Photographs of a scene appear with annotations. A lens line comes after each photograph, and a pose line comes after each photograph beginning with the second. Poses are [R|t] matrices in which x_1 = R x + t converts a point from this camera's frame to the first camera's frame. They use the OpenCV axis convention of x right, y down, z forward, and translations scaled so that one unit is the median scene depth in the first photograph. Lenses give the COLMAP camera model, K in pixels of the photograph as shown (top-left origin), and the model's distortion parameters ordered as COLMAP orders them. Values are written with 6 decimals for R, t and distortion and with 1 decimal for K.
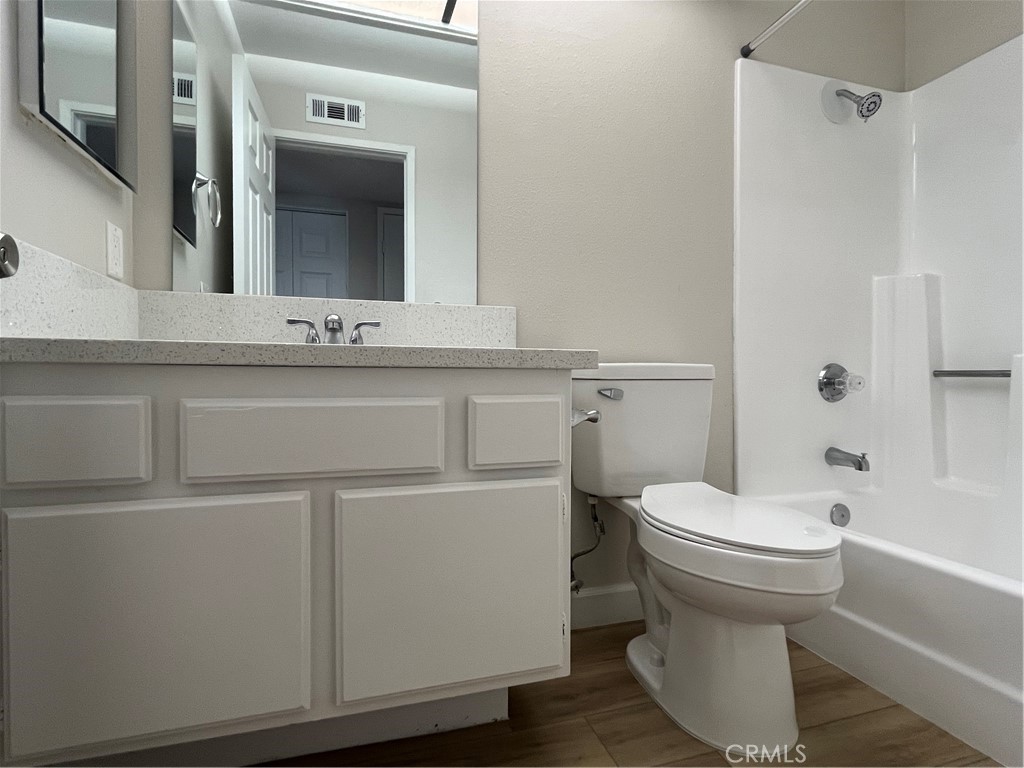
lens RADIAL K [[534.2, 0, 514.4], [0, 534.2, 383.2], [0, 0, 1]] dist [0.003833, -0.000164]
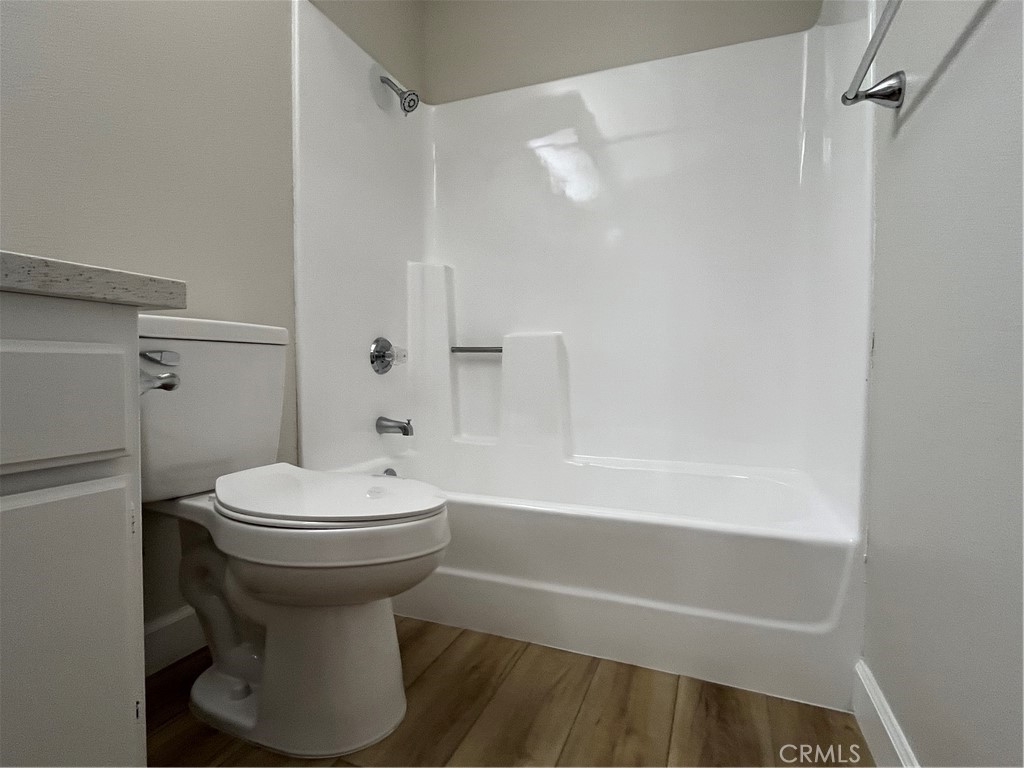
lens RADIAL K [[534.2, 0, 510.2], [0, 534.2, 385.6], [0, 0, 1]] dist [0.003833, -0.000164]
pose [[0.628168, -0.021716, 0.777775, -0.073171], [0.001174, 0.999636, 0.026962, 0.033159], [-0.778077, -0.016023, 0.627965, 0.153702]]
